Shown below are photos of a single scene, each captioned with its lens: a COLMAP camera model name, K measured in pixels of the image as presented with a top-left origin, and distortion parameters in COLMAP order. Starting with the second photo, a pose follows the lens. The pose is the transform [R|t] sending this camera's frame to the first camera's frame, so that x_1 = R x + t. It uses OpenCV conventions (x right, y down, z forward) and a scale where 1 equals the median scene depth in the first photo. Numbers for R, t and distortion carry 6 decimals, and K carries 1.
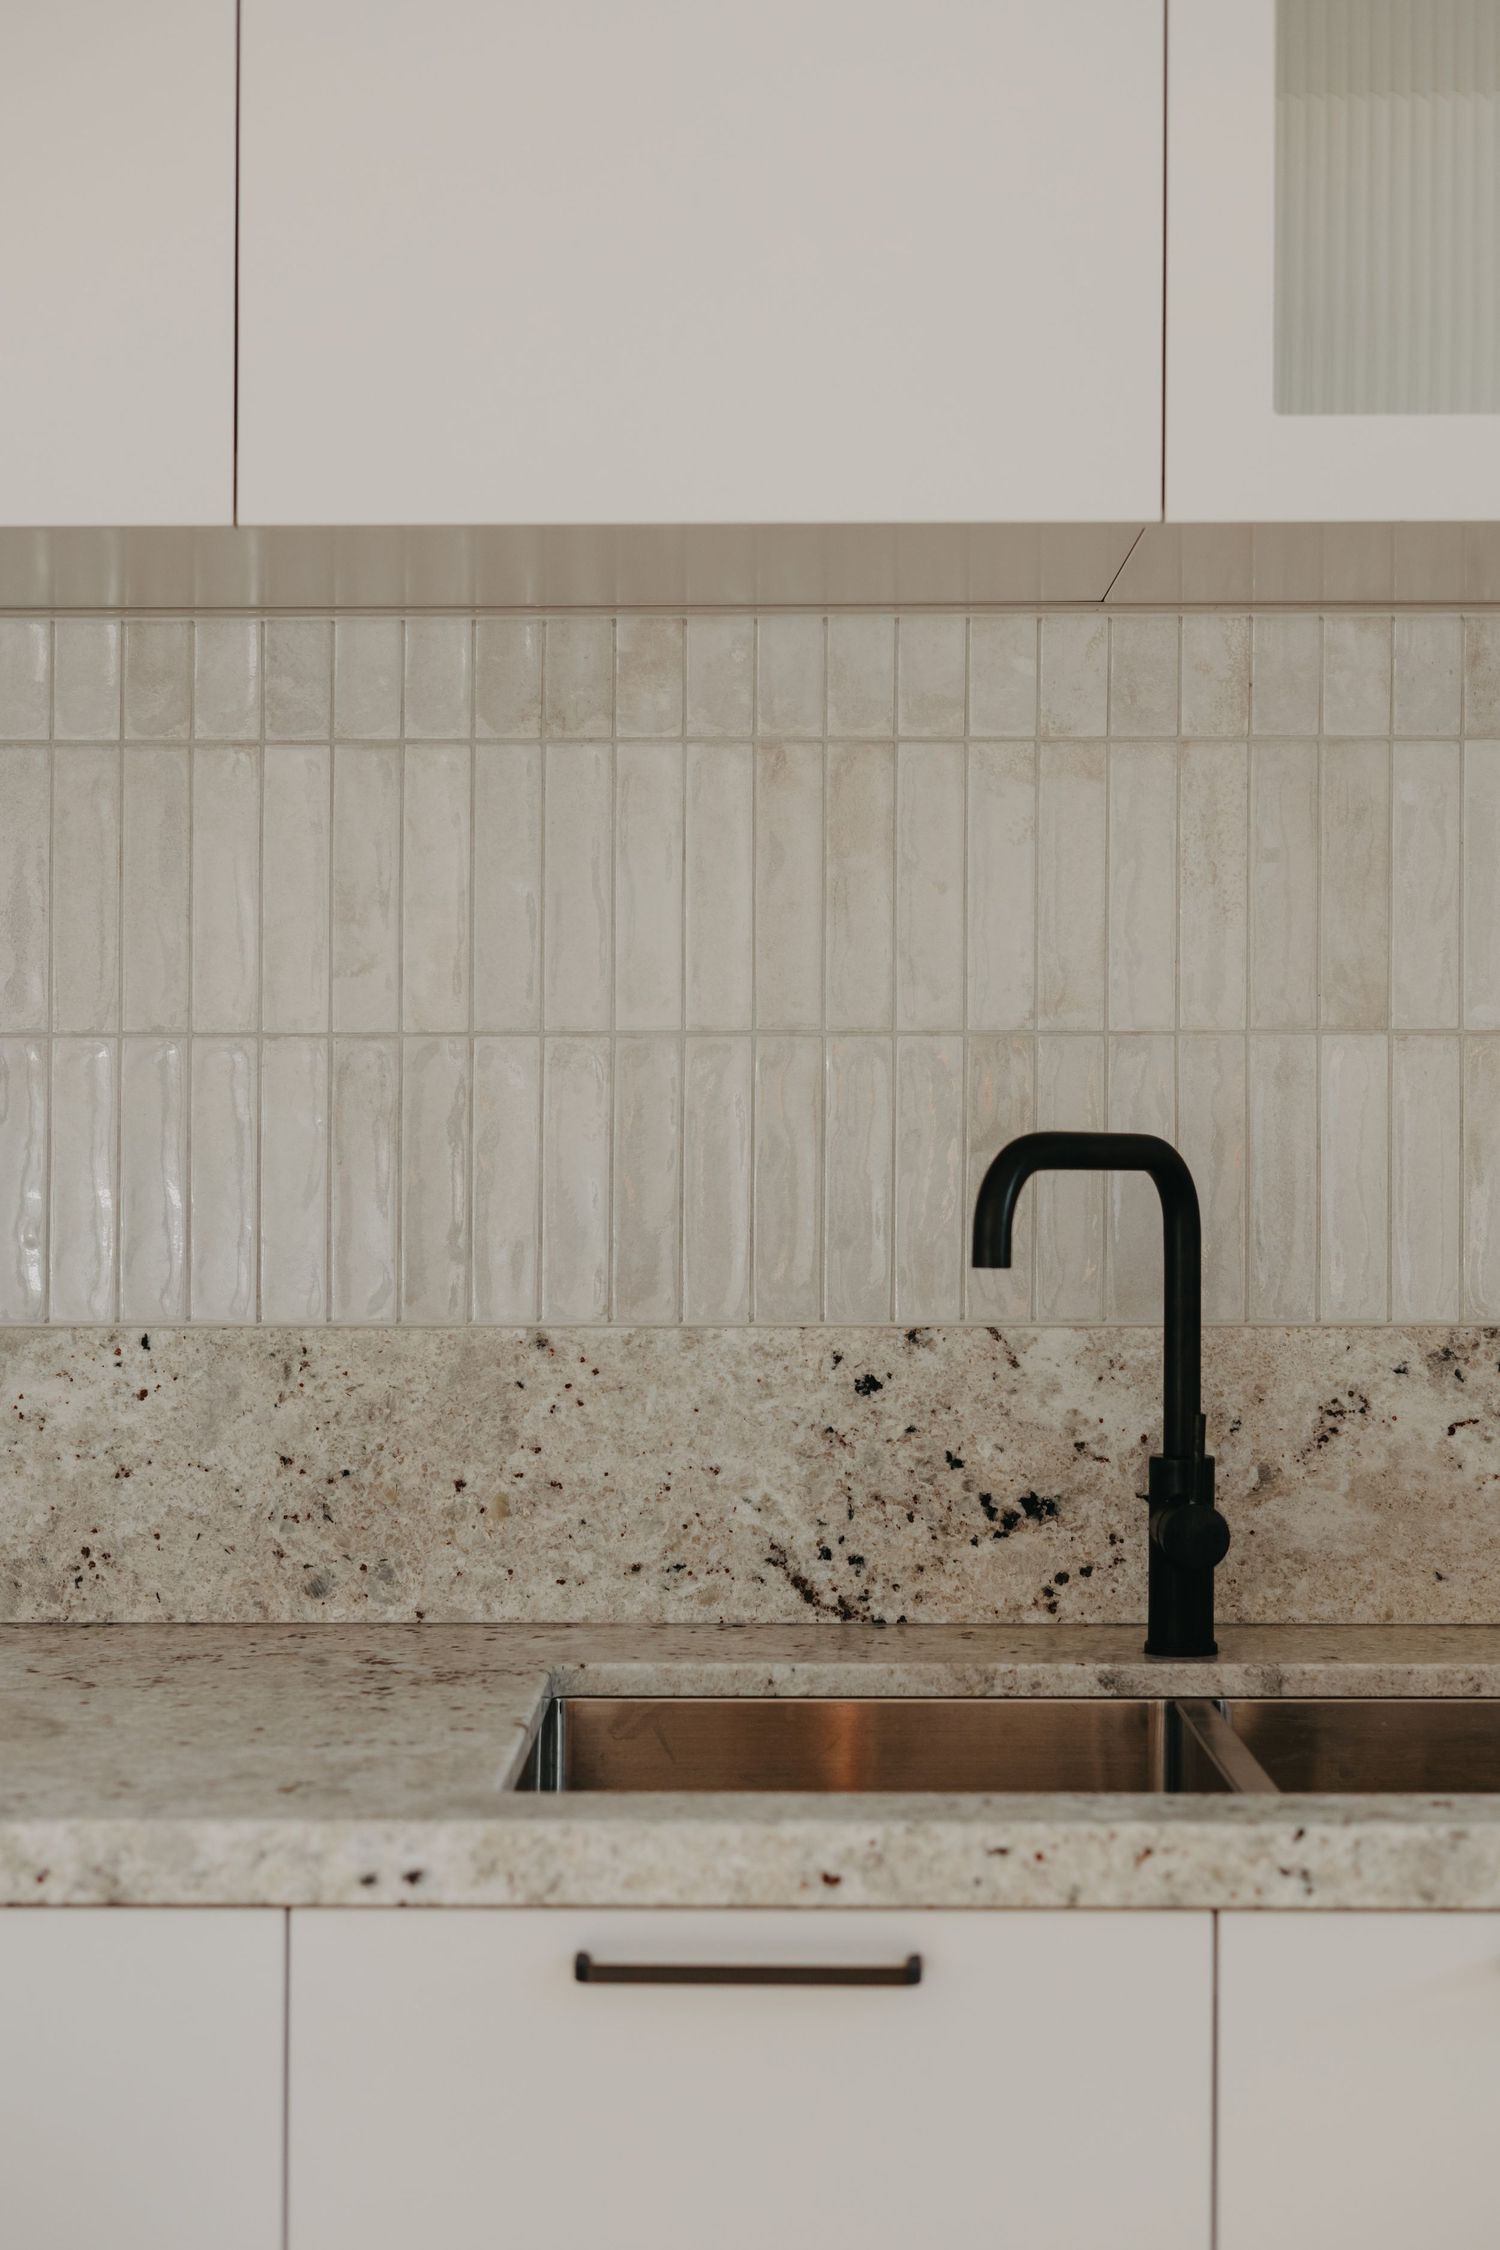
lens RADIAL K [[3209.0, 0, 750.0], [0, 3209.0, 1125.0], [0, 0, 1]] dist [0.001786, 0.031282]
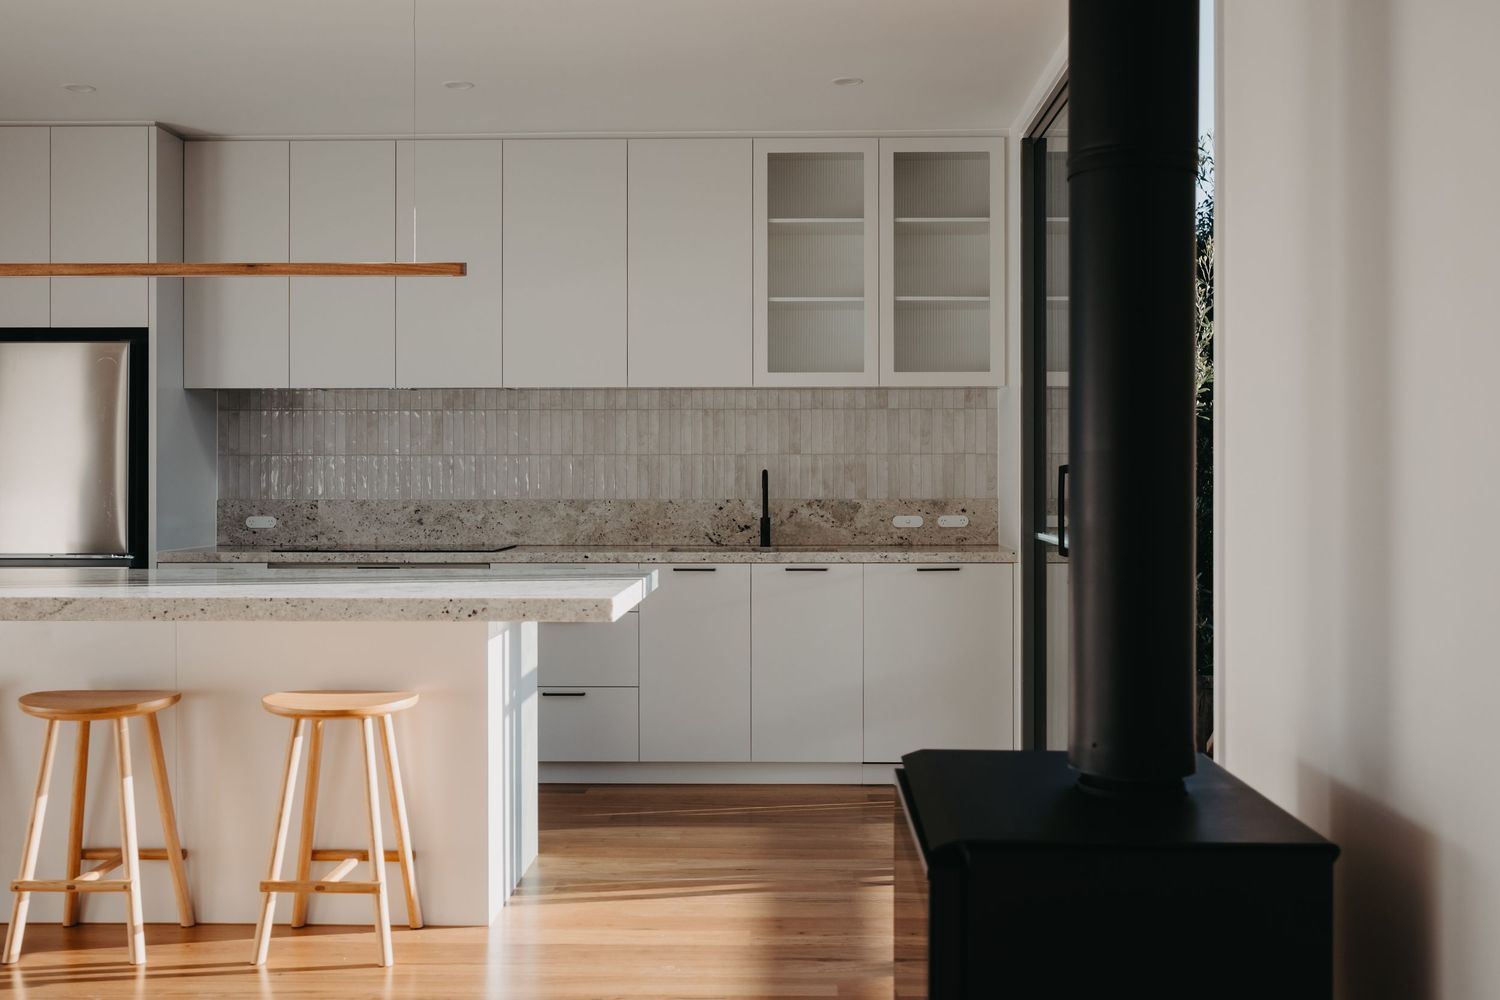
lens RADIAL K [[1520.0, 0, 783.0], [0, 1520.0, 470.3], [0, 0, 1]] dist [-0.021576, -0.001666]
pose [[1.000000, -0.000646, 0.000089, 0.162839], [0.000646, 0.999998, 0.001670, -0.001419], [-0.000090, -0.001670, 0.999999, -2.085599]]
